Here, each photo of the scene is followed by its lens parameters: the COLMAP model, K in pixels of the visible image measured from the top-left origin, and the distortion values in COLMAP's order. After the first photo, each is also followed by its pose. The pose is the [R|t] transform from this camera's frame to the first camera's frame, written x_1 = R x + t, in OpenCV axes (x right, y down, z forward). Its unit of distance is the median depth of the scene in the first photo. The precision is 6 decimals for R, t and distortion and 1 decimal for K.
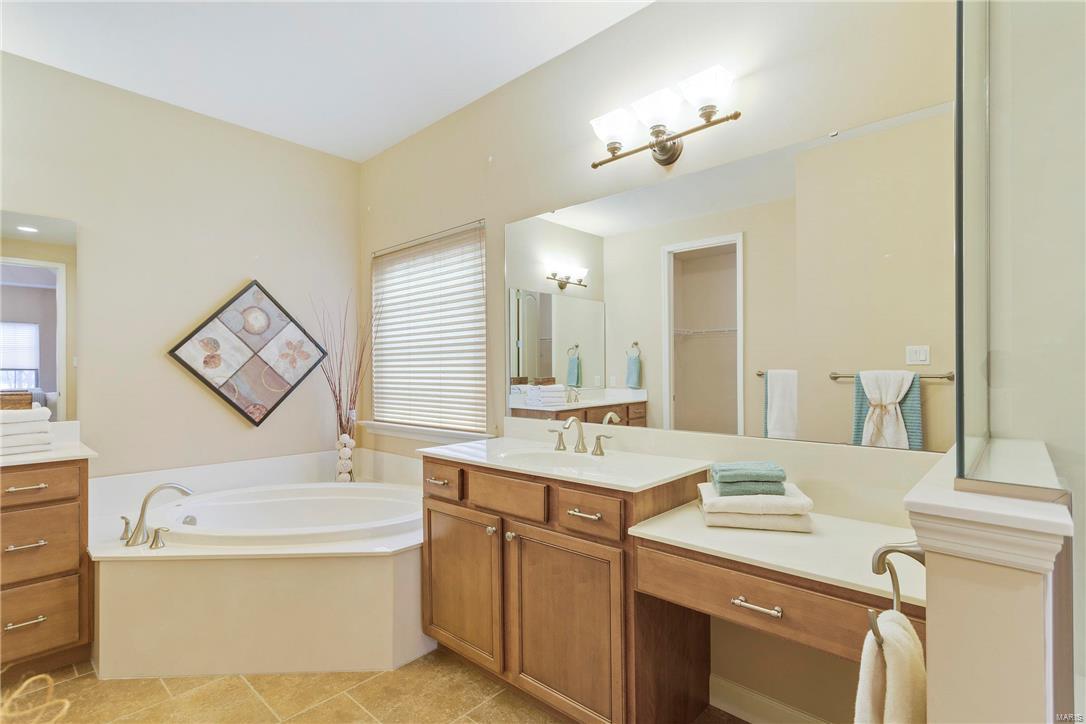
lens RADIAL K [[514.1, 0, 537.8], [0, 514.1, 365.4], [0, 0, 1]] dist [0.000364, 0.000239]
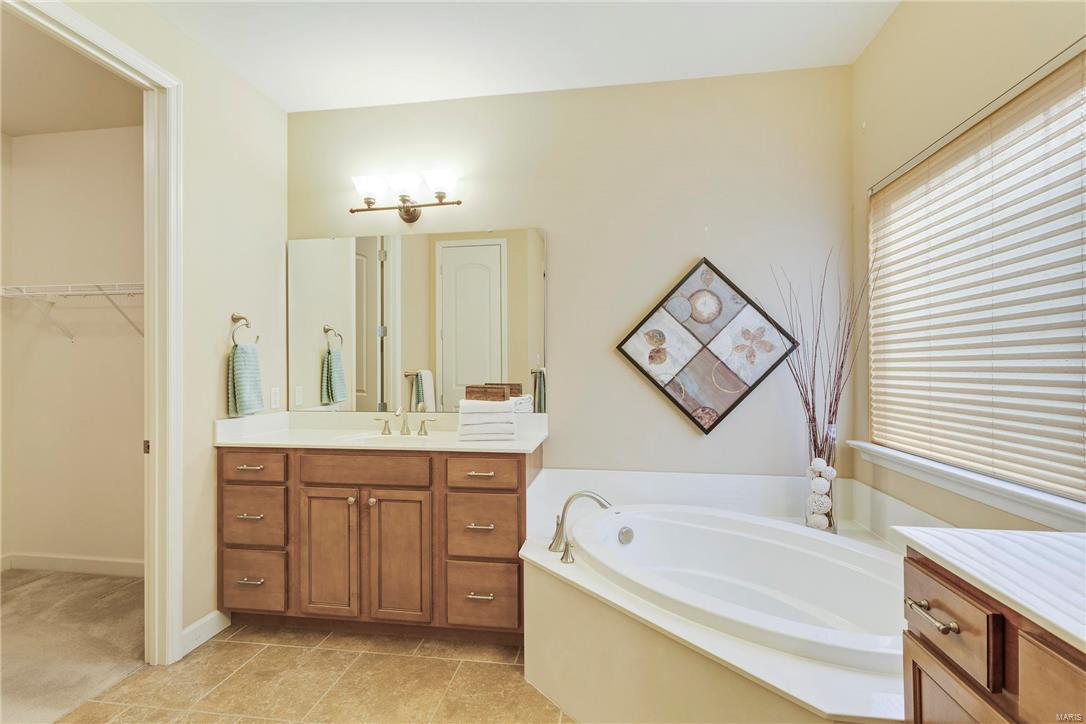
lens RADIAL K [[514.1, 0, 539.6], [0, 514.1, 367.0], [0, 0, 1]] dist [0.000364, 0.000239]
pose [[0.556848, 0.000950, -0.830614, -0.009871], [0.007912, 0.999948, 0.006448, 0.003111], [0.830577, -0.010163, 0.556811, 0.330662]]
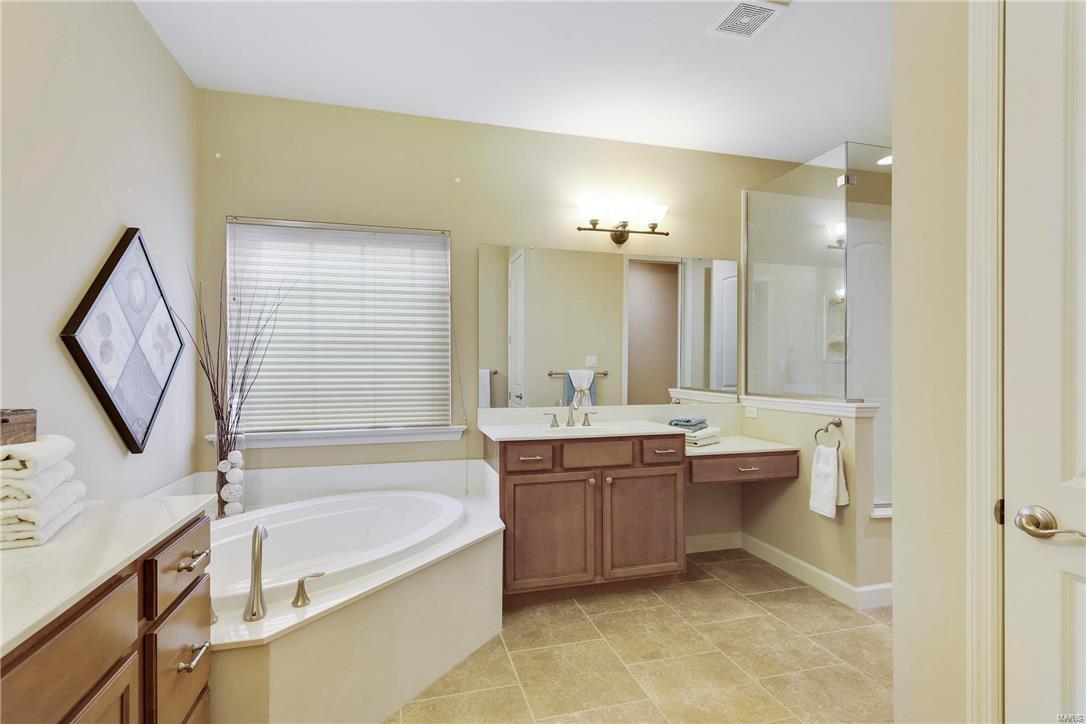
lens RADIAL K [[514.1, 0, 546.2], [0, 514.1, 365.0], [0, 0, 1]] dist [0.000364, 0.000239]
pose [[0.532138, 0.010923, 0.846587, -0.857842], [-0.010469, 0.999925, -0.006321, 0.006037], [-0.846593, -0.005499, 0.532212, 0.219569]]
